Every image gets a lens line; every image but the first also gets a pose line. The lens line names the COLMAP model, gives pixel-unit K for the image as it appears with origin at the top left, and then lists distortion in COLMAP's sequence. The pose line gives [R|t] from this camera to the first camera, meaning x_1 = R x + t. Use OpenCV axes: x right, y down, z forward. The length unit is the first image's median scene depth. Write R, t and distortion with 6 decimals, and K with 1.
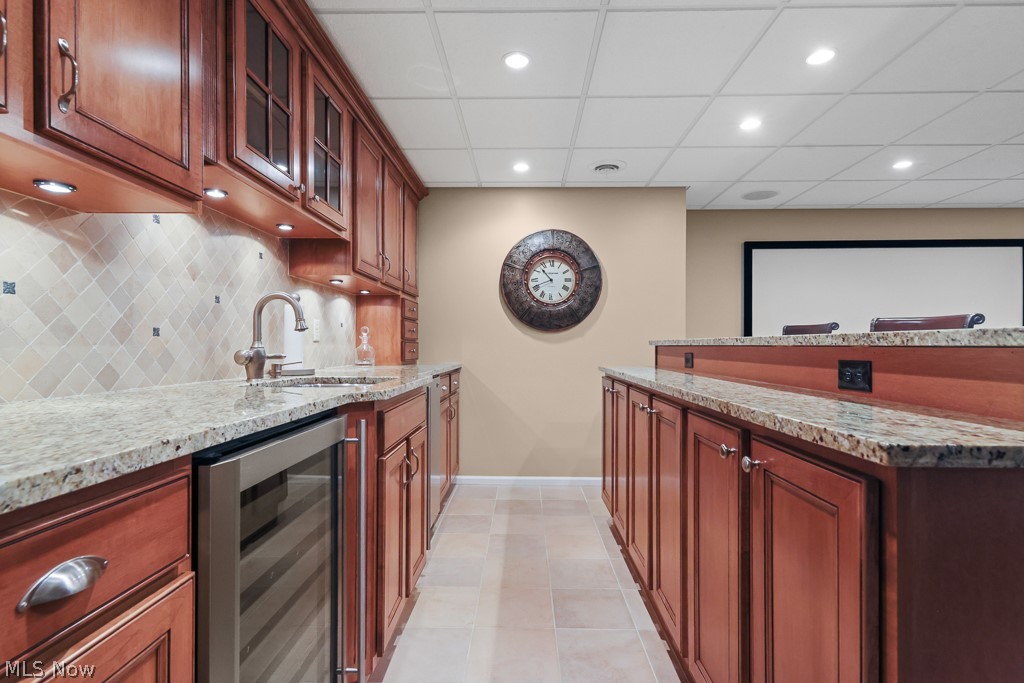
lens RADIAL K [[496.4, 0, 511.1], [0, 496.4, 352.4], [0, 0, 1]] dist [0.004050, 0.001042]
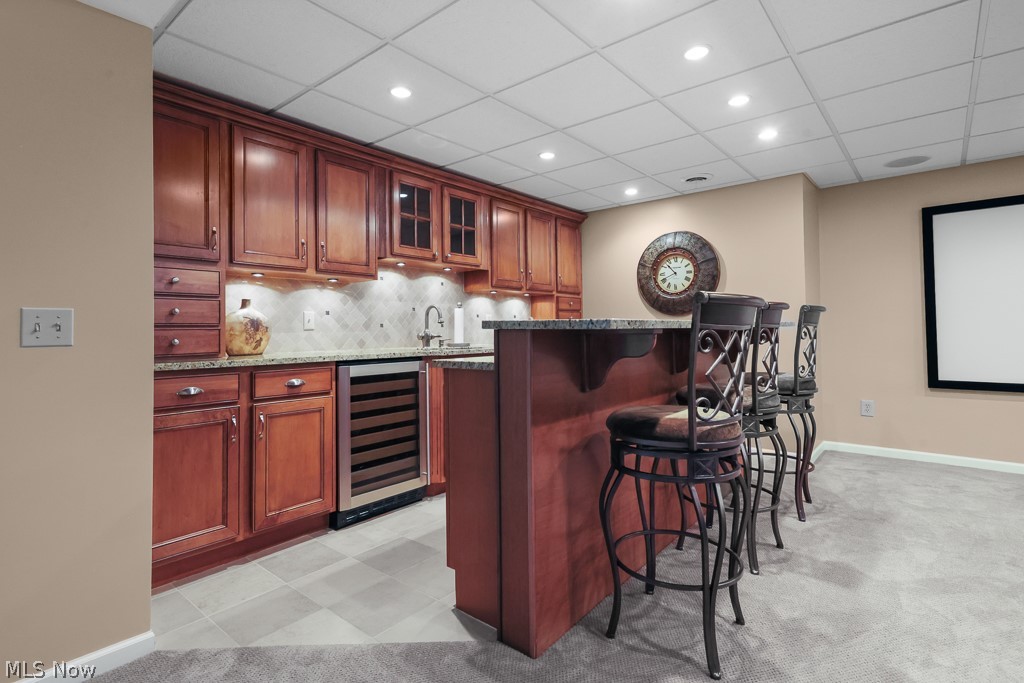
lens RADIAL K [[496.4, 0, 511.1], [0, 496.4, 352.4], [0, 0, 1]] dist [0.004050, 0.001042]
pose [[0.779231, 0.018779, -0.626455, 0.537983], [0.004293, 0.999368, 0.035297, 0.002637], [0.626722, -0.030194, 0.778658, -0.202845]]
